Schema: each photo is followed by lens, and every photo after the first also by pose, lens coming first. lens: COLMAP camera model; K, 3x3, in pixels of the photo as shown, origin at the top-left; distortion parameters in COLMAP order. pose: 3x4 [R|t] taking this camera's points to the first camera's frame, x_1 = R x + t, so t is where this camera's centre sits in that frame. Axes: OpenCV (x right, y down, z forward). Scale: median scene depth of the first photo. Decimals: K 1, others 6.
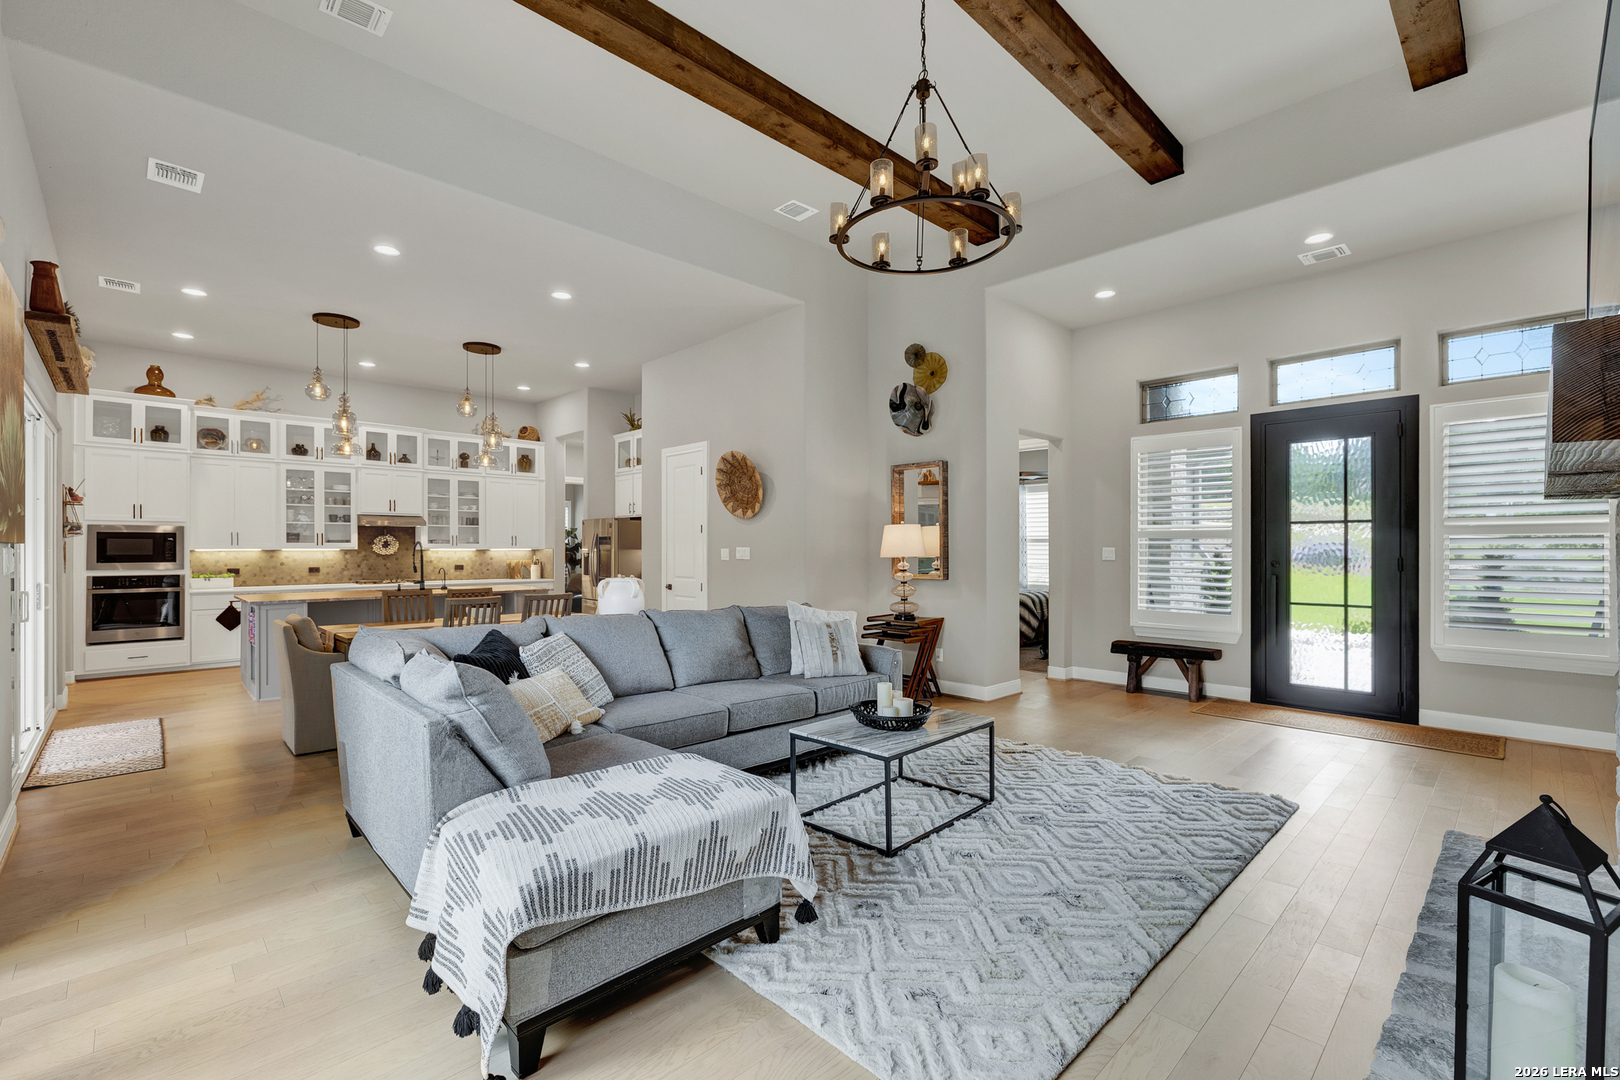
lens RADIAL K [[690.8, 0, 809.6], [0, 690.8, 560.4], [0, 0, 1]] dist [-0.010501, 0.002484]
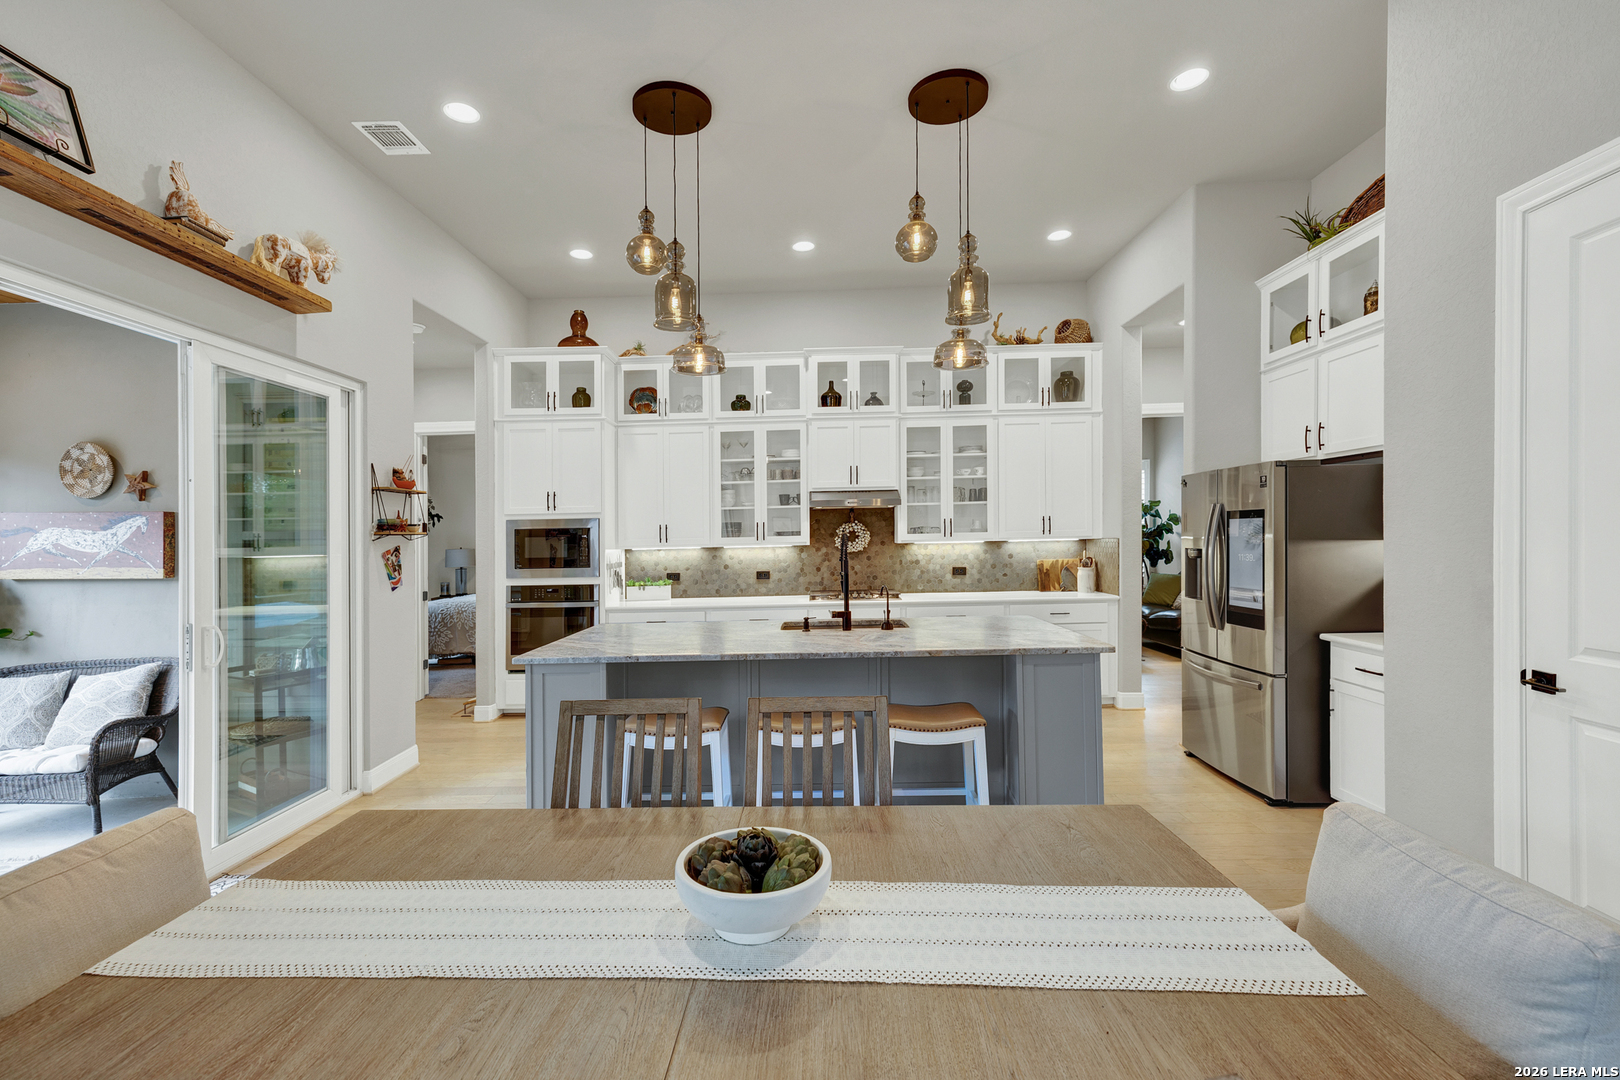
lens RADIAL K [[690.8, 0, 805.6], [0, 690.8, 539.0], [0, 0, 1]] dist [-0.010501, 0.002484]
pose [[0.705645, -0.011773, -0.708468, -0.206276], [0.009186, 0.999930, -0.007467, -0.017841], [0.708506, -0.001239, 0.705704, 0.565880]]
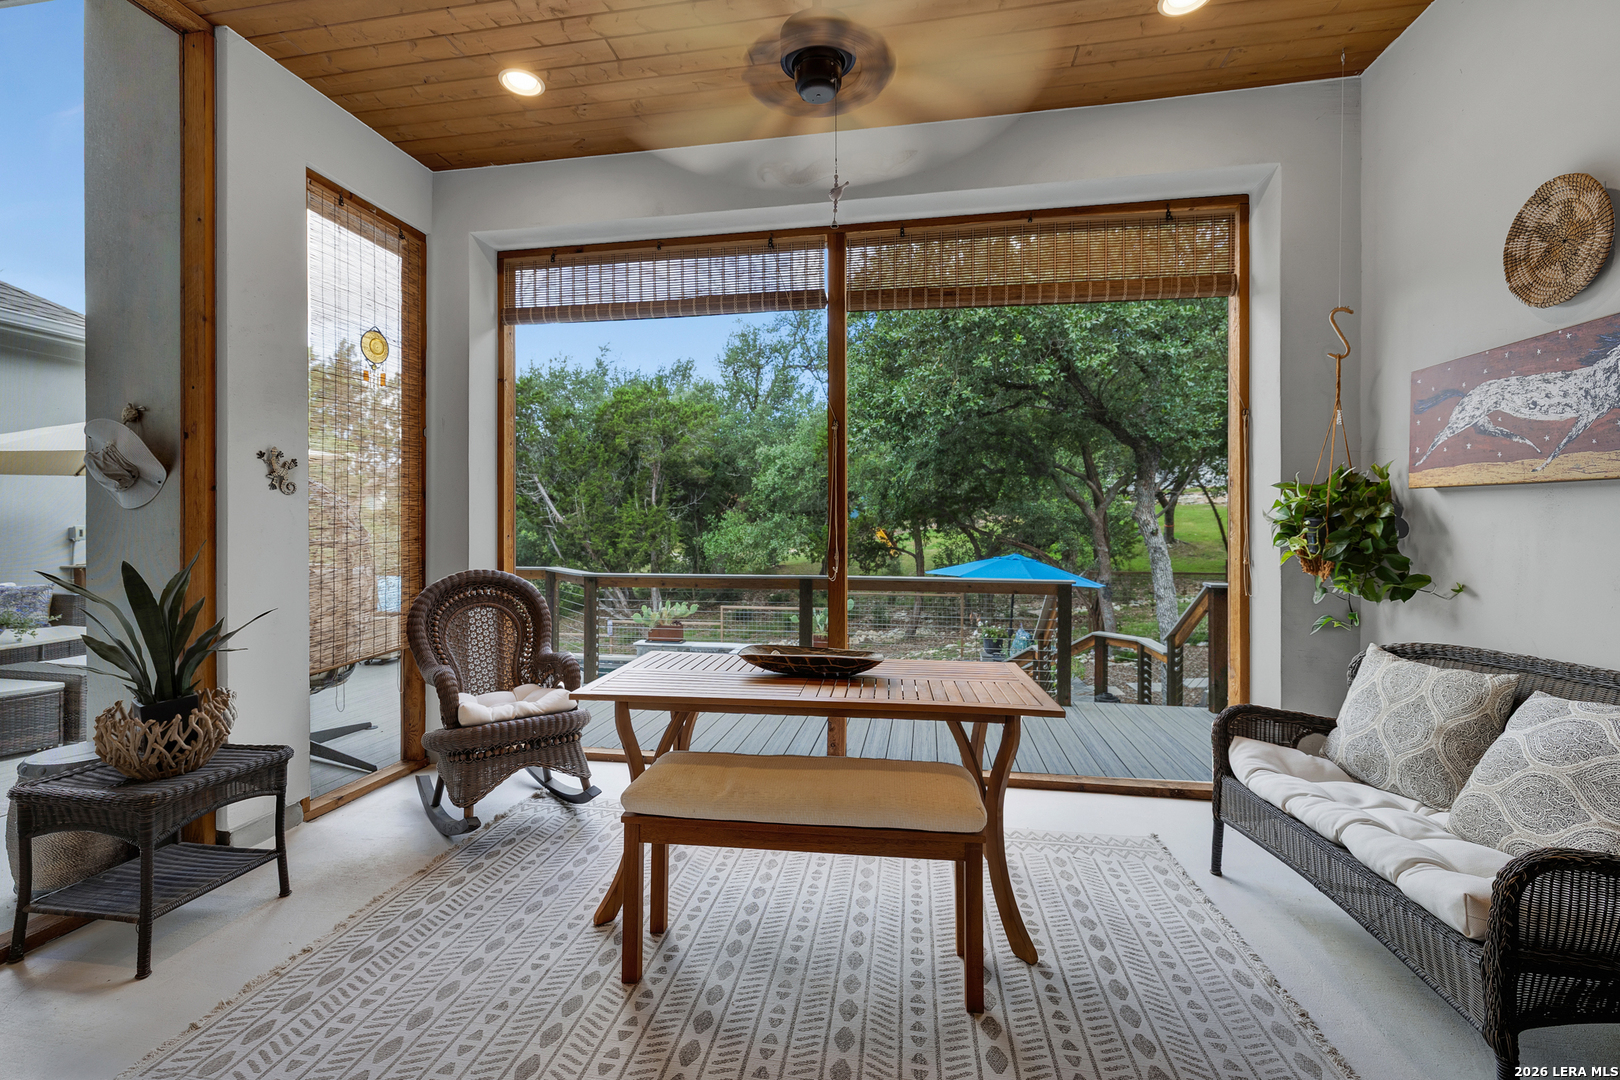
lens RADIAL K [[690.8, 0, 780.6], [0, 690.8, 514.7], [0, 0, 1]] dist [-0.010501, 0.002484]
pose [[-0.830350, -0.003734, -0.557230, -0.595489], [-0.004315, 0.999991, -0.000270, 0.015085], [0.557226, 0.002180, -0.830358, 0.592543]]
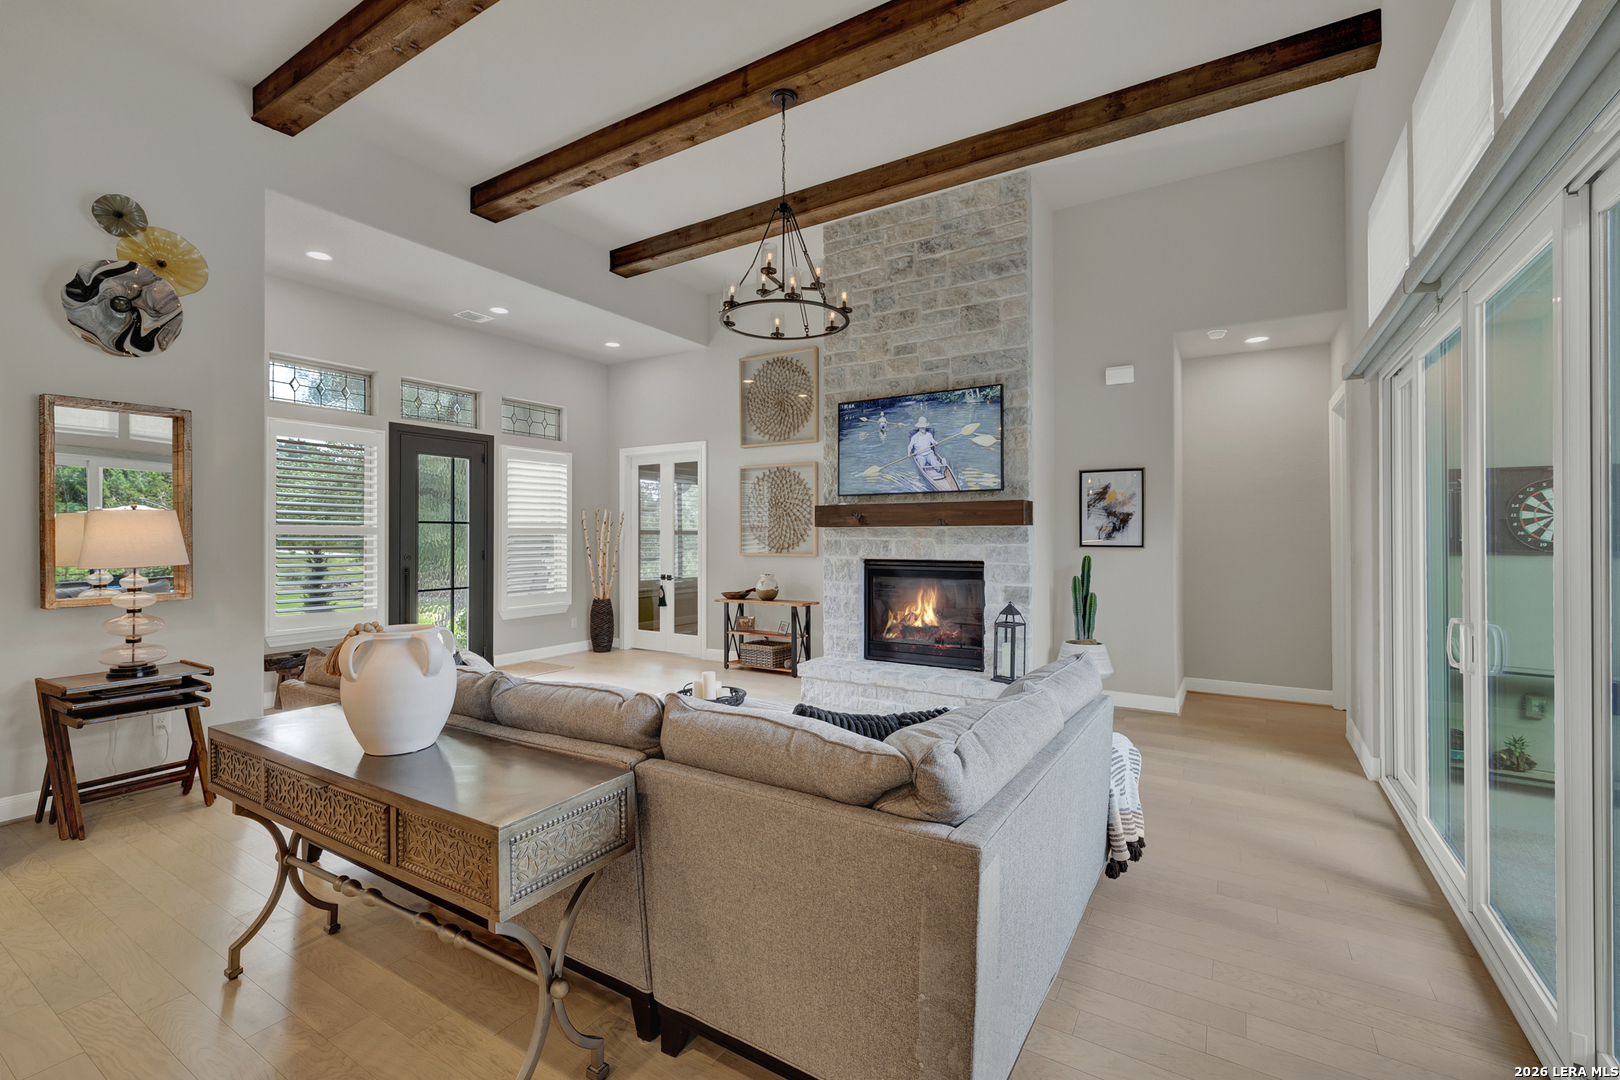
lens RADIAL K [[690.8, 0, 785.6], [0, 690.8, 534.2], [0, 0, 1]] dist [-0.010501, 0.002484]
pose [[-0.209900, 0.004265, 0.977714, -0.406242], [0.017293, 0.999850, -0.000649, -0.016456], [-0.977570, 0.016771, -0.209942, 0.451625]]
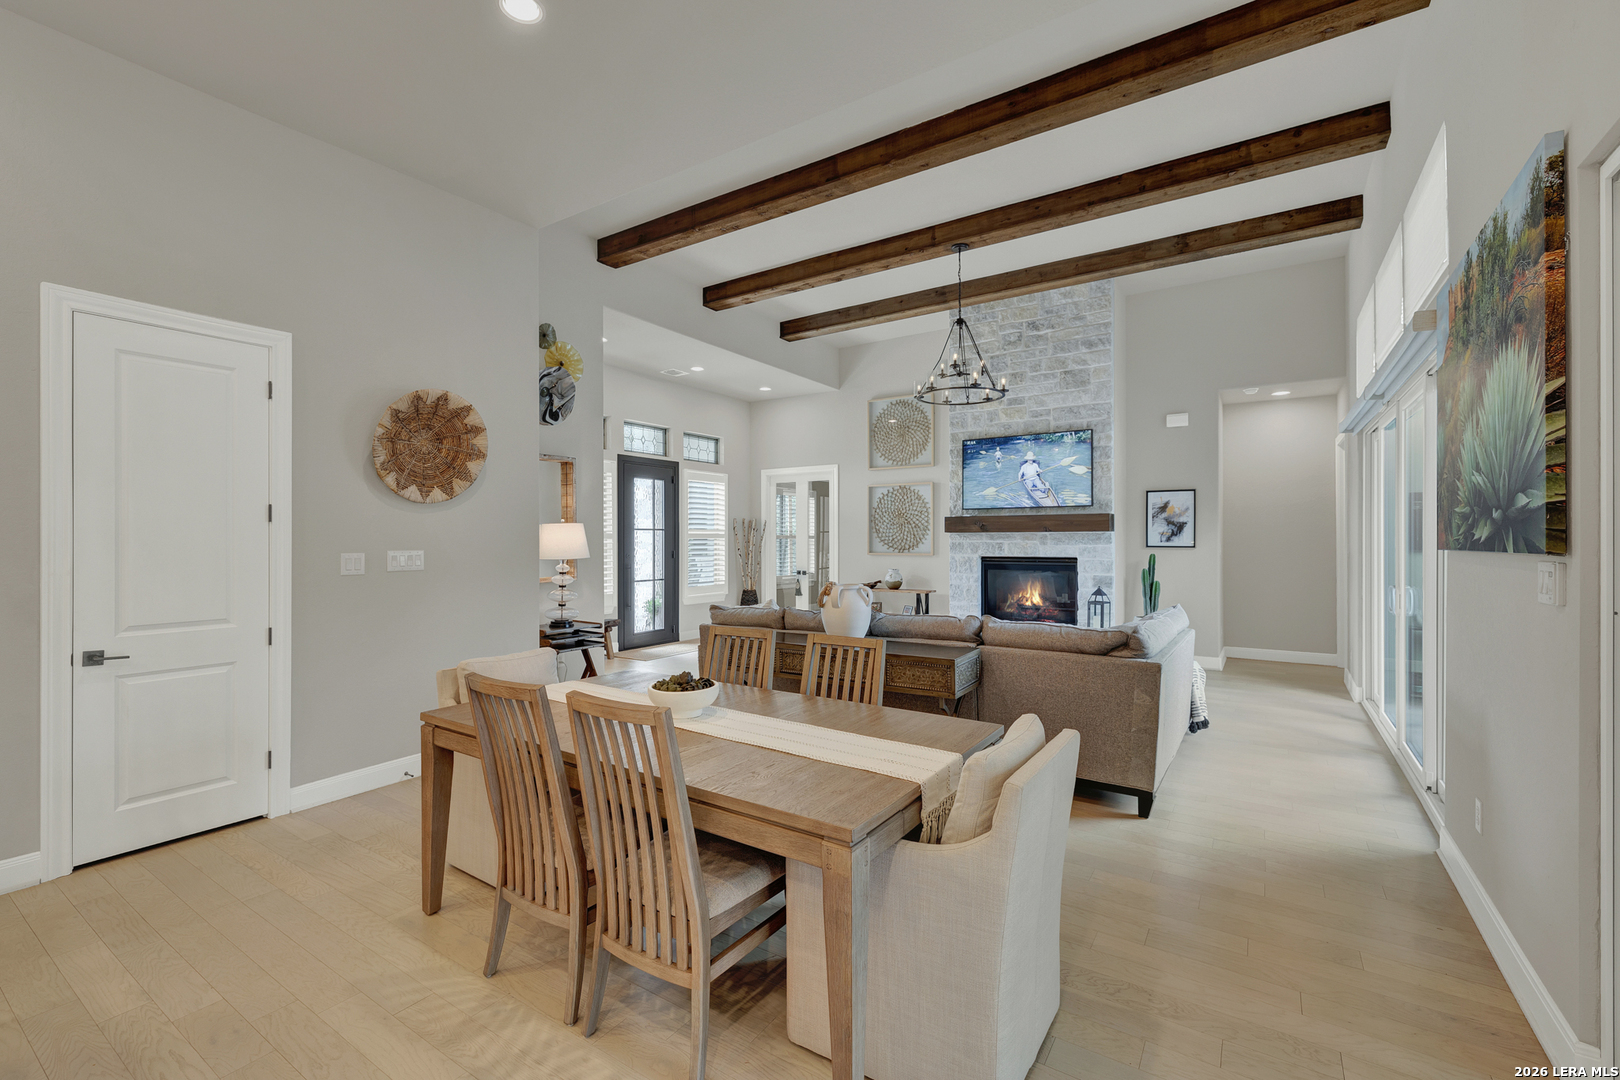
lens RADIAL K [[690.8, 0, 784.3], [0, 690.8, 544.0], [0, 0, 1]] dist [-0.010501, 0.002484]
pose [[-0.181507, -0.003567, 0.983383, -0.620386], [0.018214, 0.999810, 0.006988, -0.019071], [-0.983221, 0.019180, -0.181407, 0.669805]]
